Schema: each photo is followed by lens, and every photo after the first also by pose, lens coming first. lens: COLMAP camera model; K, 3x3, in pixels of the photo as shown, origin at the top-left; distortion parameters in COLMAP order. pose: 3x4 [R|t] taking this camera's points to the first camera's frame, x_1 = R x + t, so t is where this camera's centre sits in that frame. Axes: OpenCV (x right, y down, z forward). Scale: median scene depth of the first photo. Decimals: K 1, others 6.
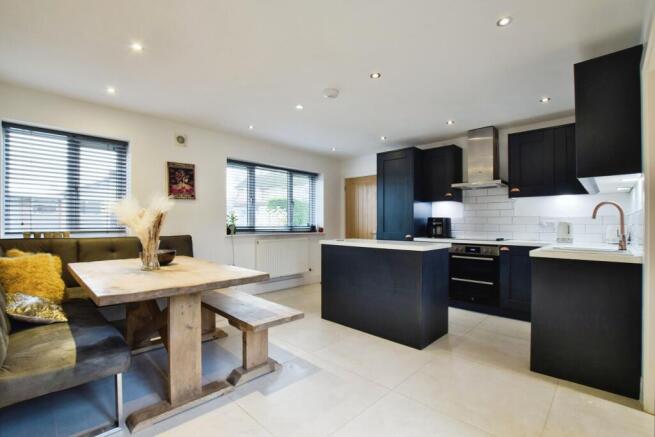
lens RADIAL K [[295.6, 0, 329.0], [0, 295.6, 221.8], [0, 0, 1]] dist [-0.003833, -0.000076]
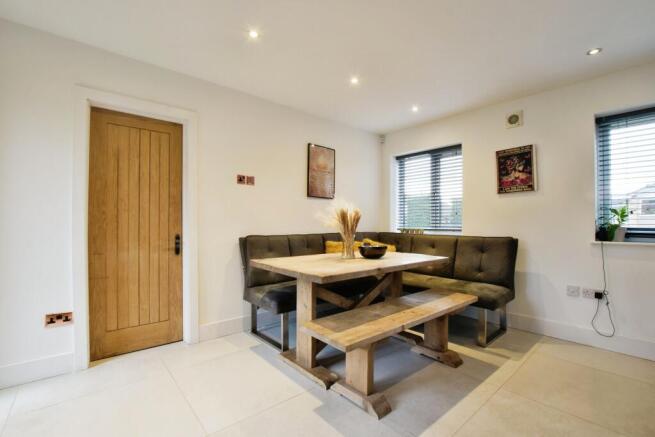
lens RADIAL K [[295.6, 0, 329.0], [0, 295.6, 221.8], [0, 0, 1]] dist [-0.003833, -0.000076]
pose [[-0.077449, -0.006324, -0.996976, 0.347624], [-0.003532, 0.999975, -0.006069, 0.010124], [0.996990, 0.003052, -0.077469, 0.568977]]
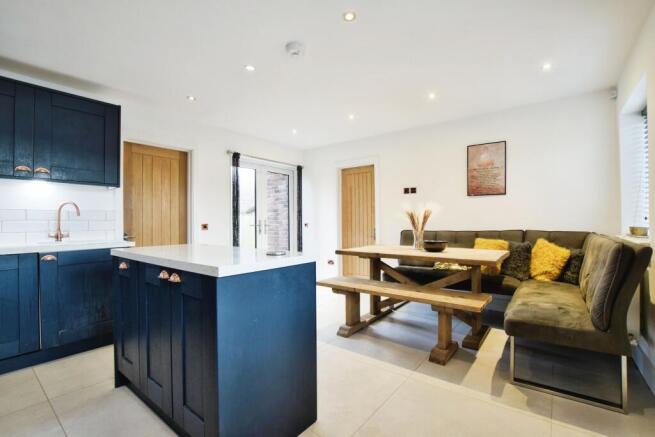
lens RADIAL K [[295.6, 0, 329.0], [0, 295.6, 221.8], [0, 0, 1]] dist [-0.003833, -0.000076]
pose [[-0.992073, 0.003021, -0.125629, 0.018648], [0.003222, 0.999994, -0.001400, 0.012062], [0.125624, -0.001794, -0.992076, 1.348265]]
